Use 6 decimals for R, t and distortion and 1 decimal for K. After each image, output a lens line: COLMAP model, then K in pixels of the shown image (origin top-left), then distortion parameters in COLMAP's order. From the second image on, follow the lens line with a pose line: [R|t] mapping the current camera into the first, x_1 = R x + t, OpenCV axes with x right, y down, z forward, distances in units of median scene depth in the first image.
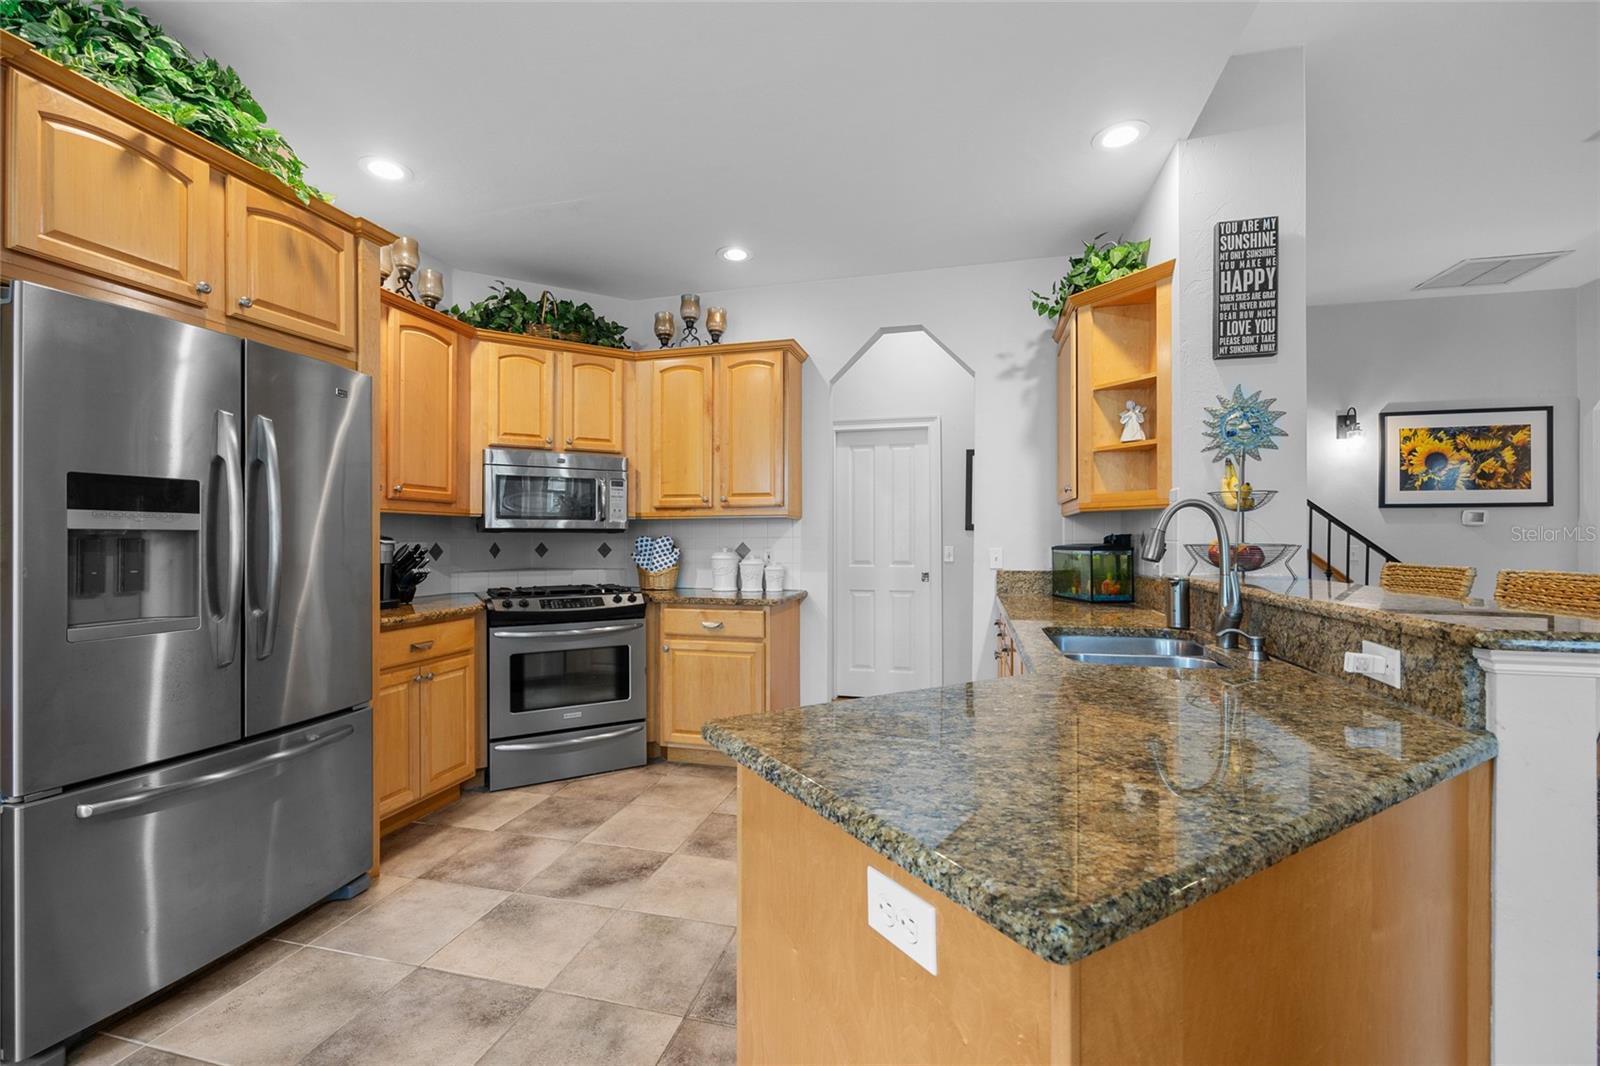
lens RADIAL K [[677.3, 0, 808.8], [0, 677.3, 538.0], [0, 0, 1]] dist [-0.000725, -0.000376]
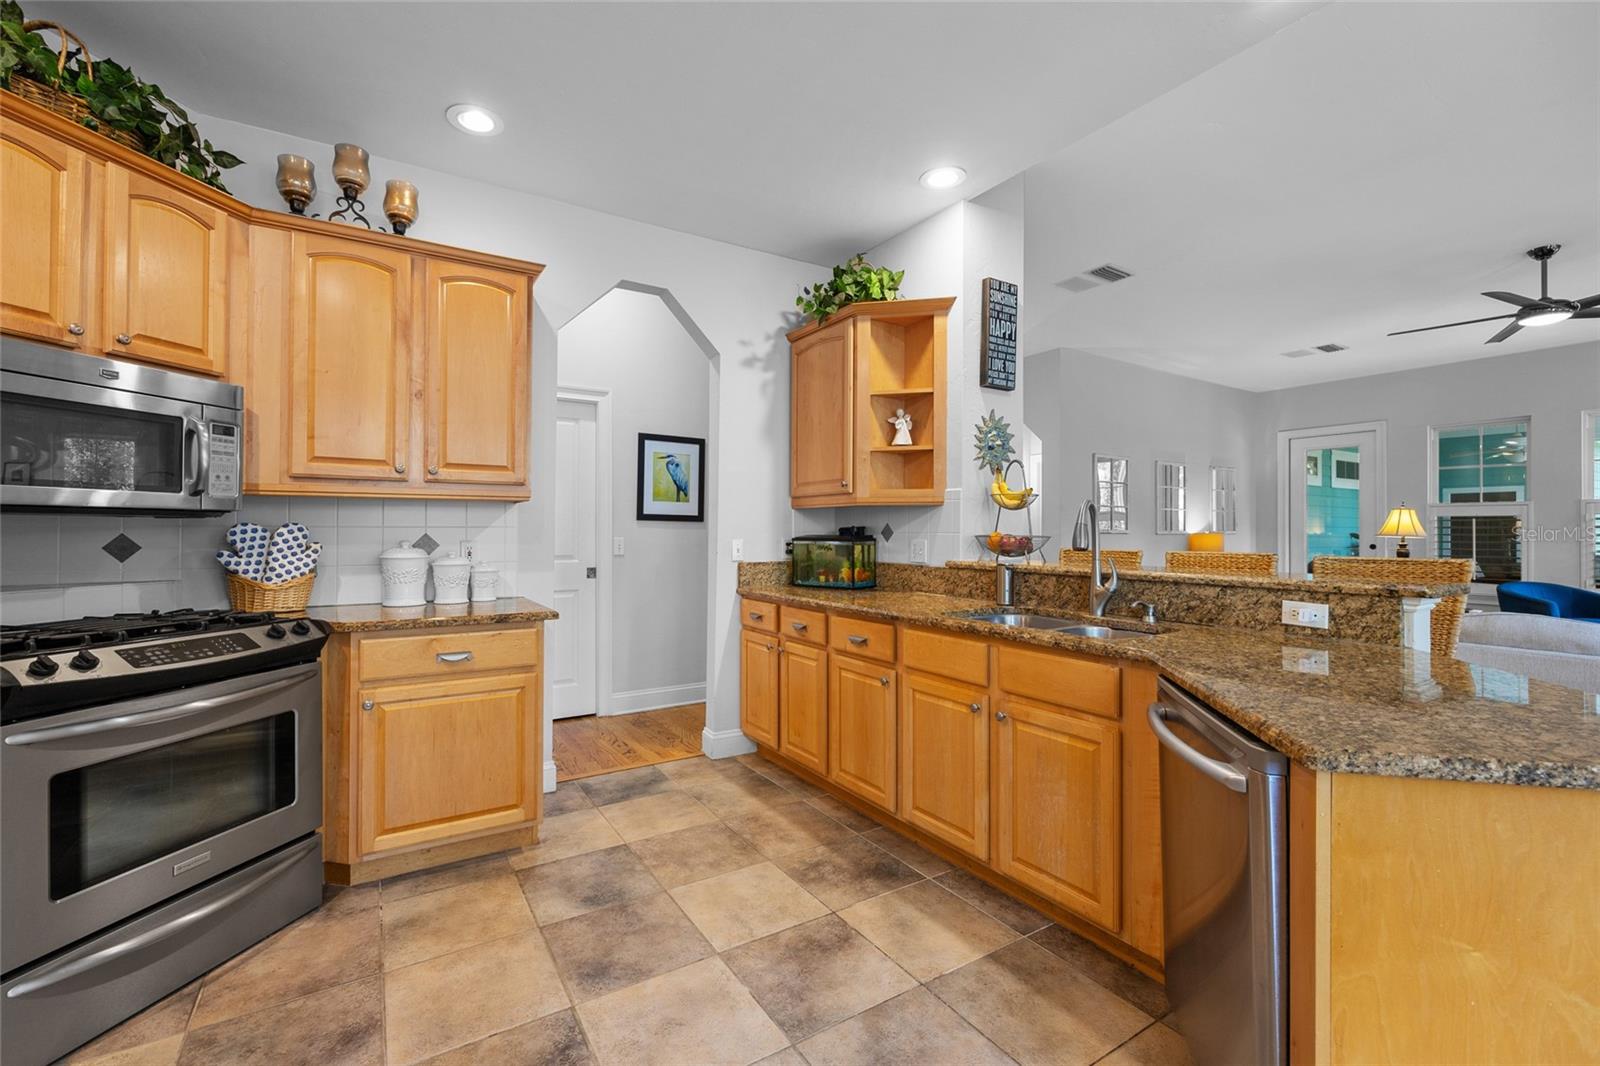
lens RADIAL K [[677.3, 0, 804.3], [0, 677.3, 525.9], [0, 0, 1]] dist [-0.000725, -0.000376]
pose [[0.690285, 0.007568, 0.723498, -0.365451], [-0.005772, 0.999971, -0.004952, -0.000190], [-0.723515, -0.000757, 0.690309, 0.265511]]
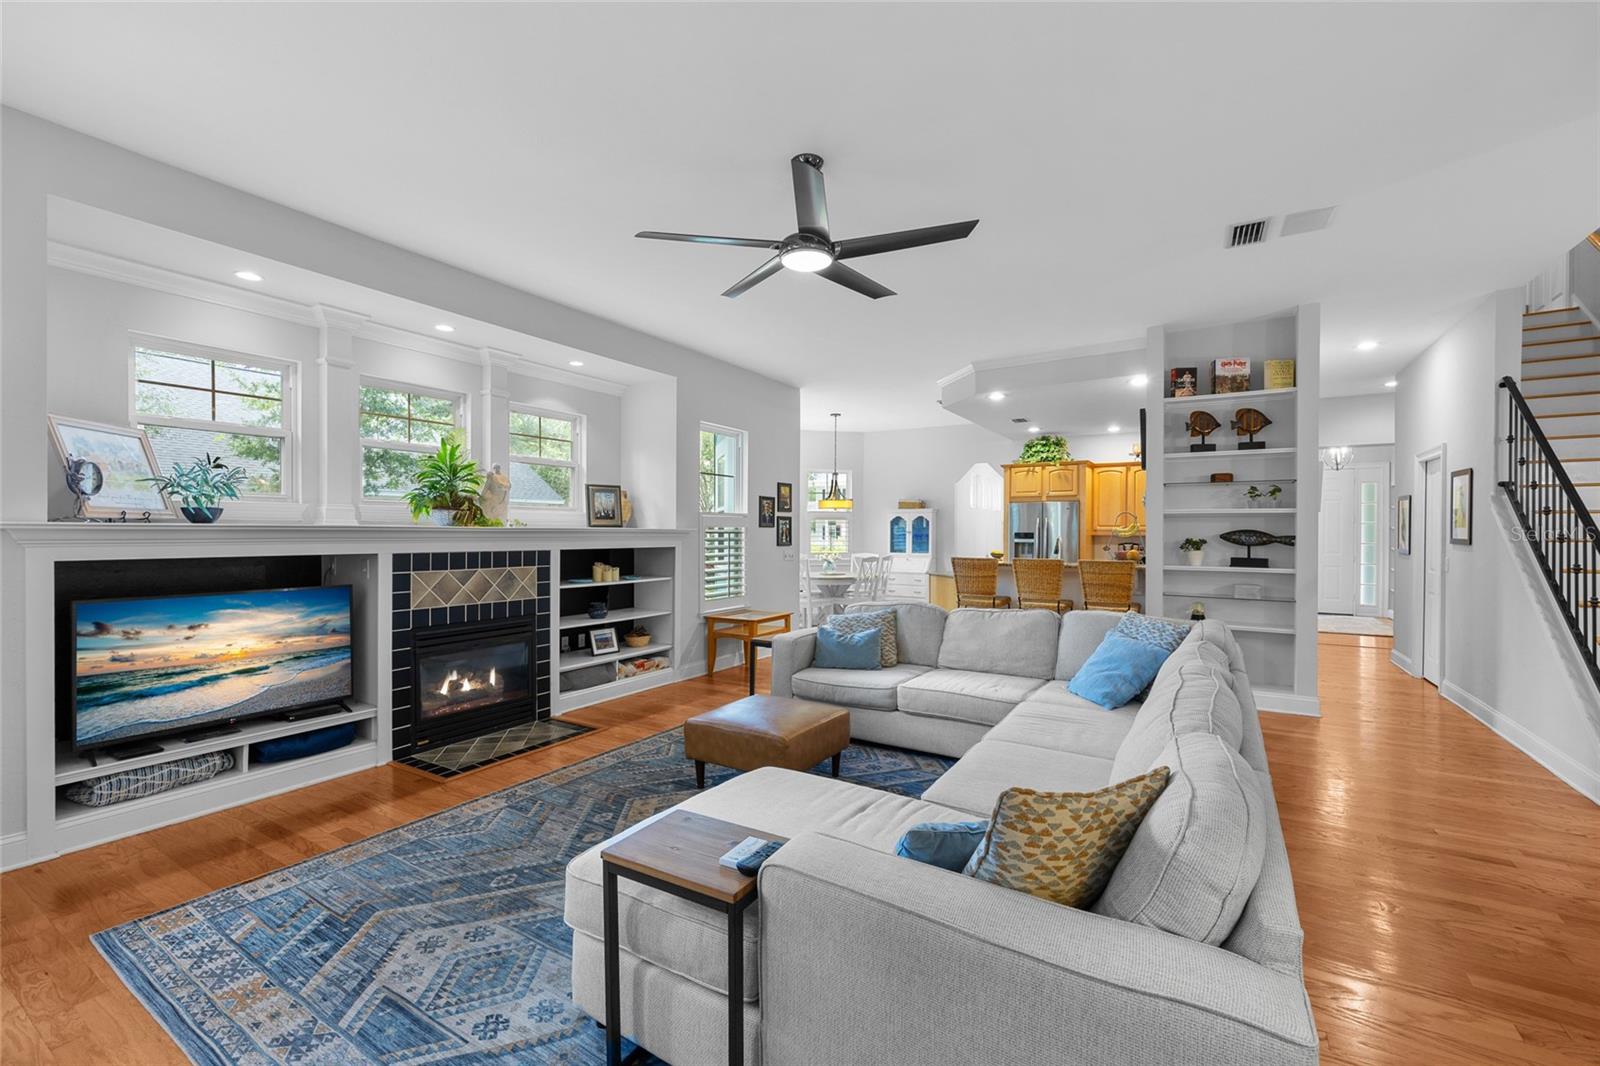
lens RADIAL K [[677.3, 0, 802.7], [0, 677.3, 534.3], [0, 0, 1]] dist [-0.000725, -0.000376]
pose [[-0.288436, -0.000665, -0.957499, 2.166256], [-0.003941, 0.999992, 0.000493, -0.032065], [0.957491, 0.003916, -0.288437, 0.386770]]
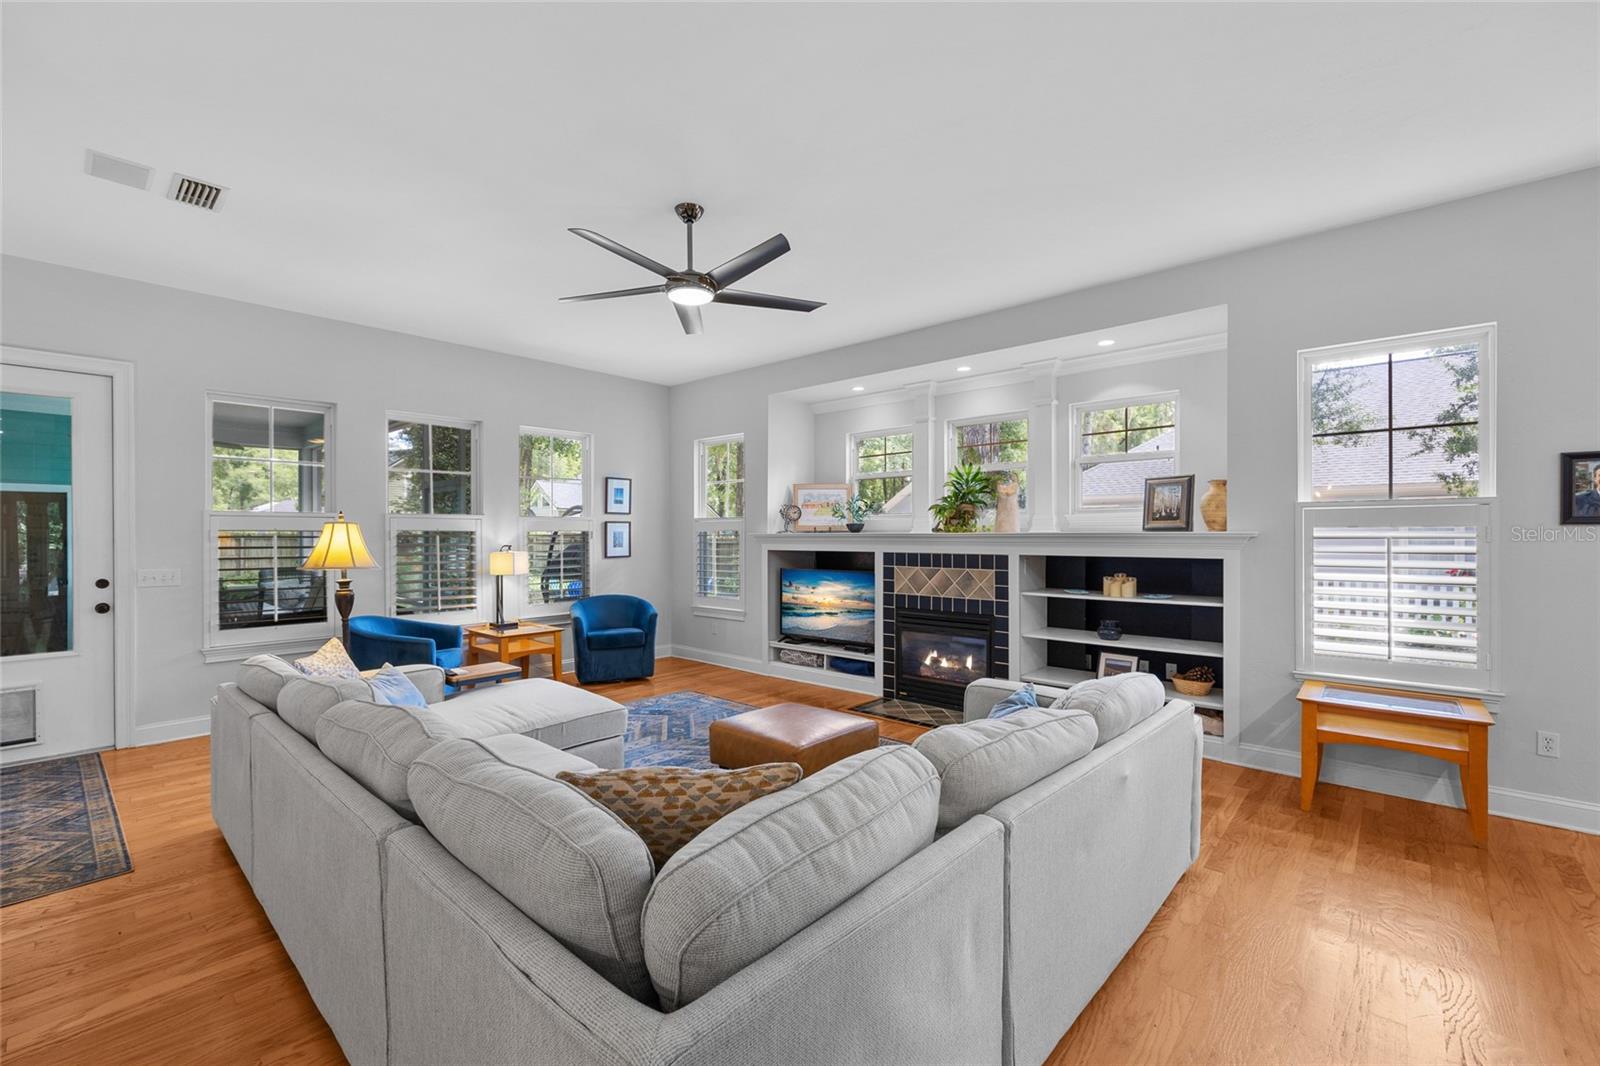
lens RADIAL K [[677.3, 0, 788.2], [0, 677.3, 536.0], [0, 0, 1]] dist [-0.000725, -0.000376]
pose [[-0.880876, -0.001411, 0.473345, 0.795179], [0.000643, 0.999991, 0.004178, -0.041849], [-0.473347, 0.003985, -0.880867, 0.912436]]
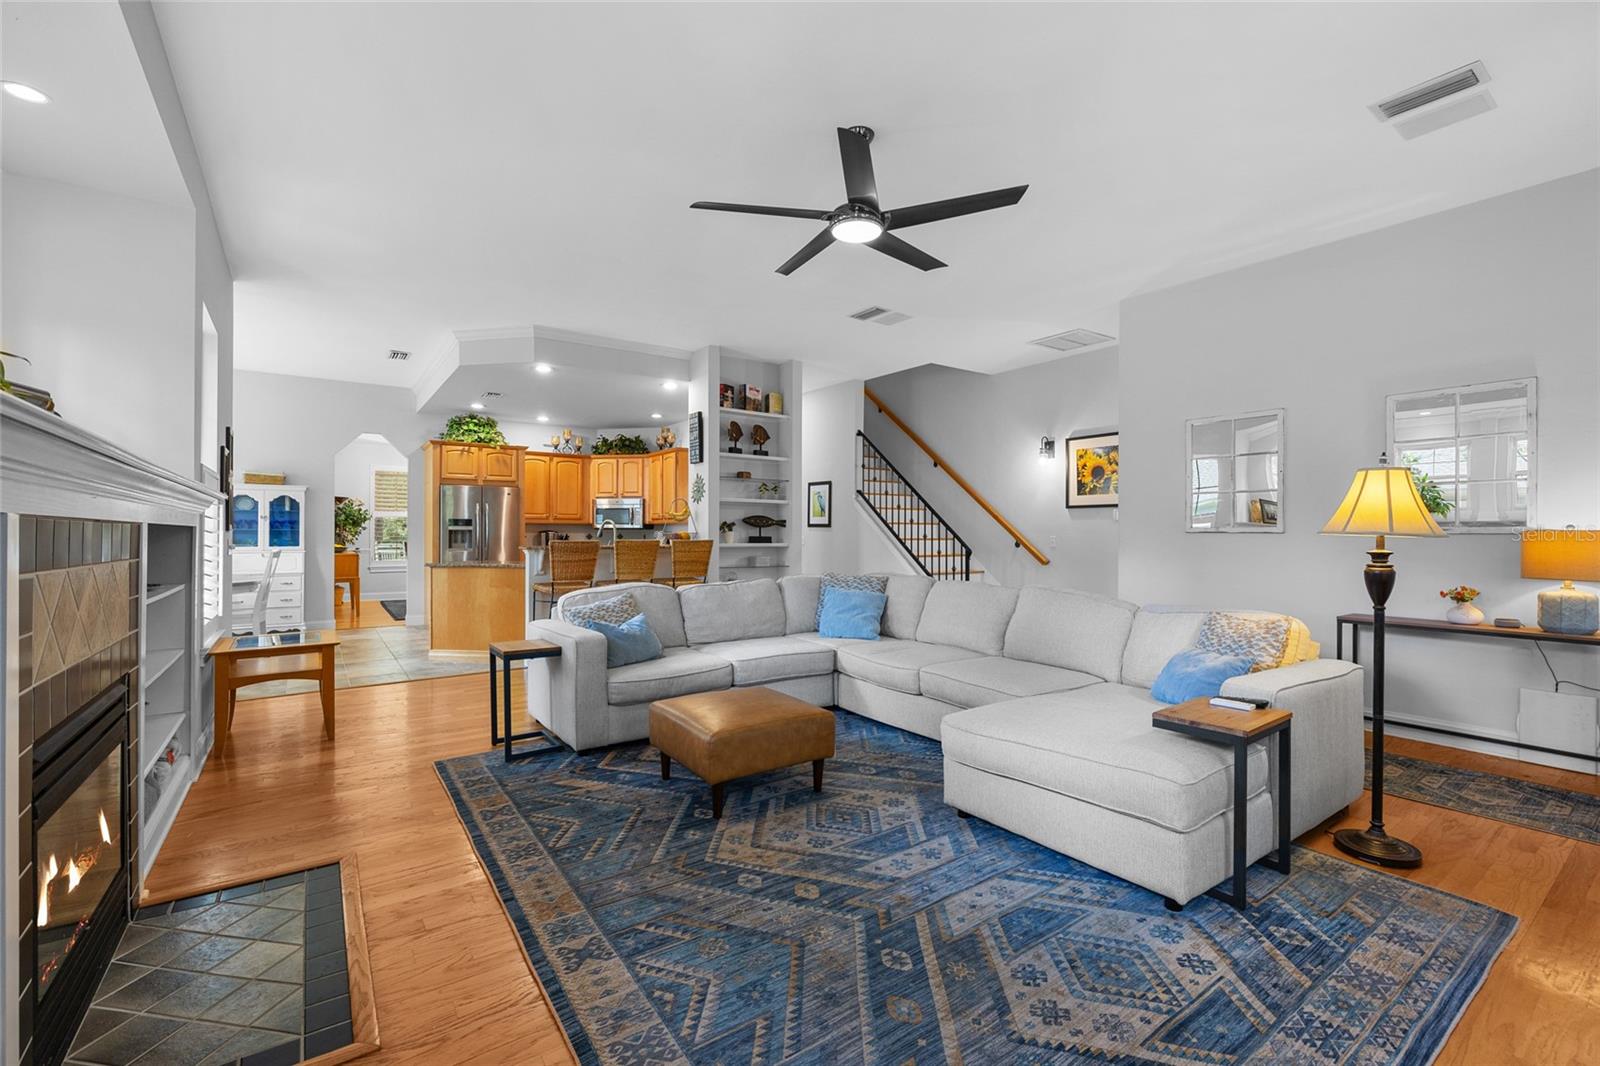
lens RADIAL K [[677.3, 0, 806.1], [0, 677.3, 540.0], [0, 0, 1]] dist [-0.000725, -0.000376]
pose [[0.771251, 0.005656, -0.636506, 1.852193], [0.000659, 0.999953, 0.009684, 0.008038], [0.636531, -0.007888, 0.771211, -0.547639]]
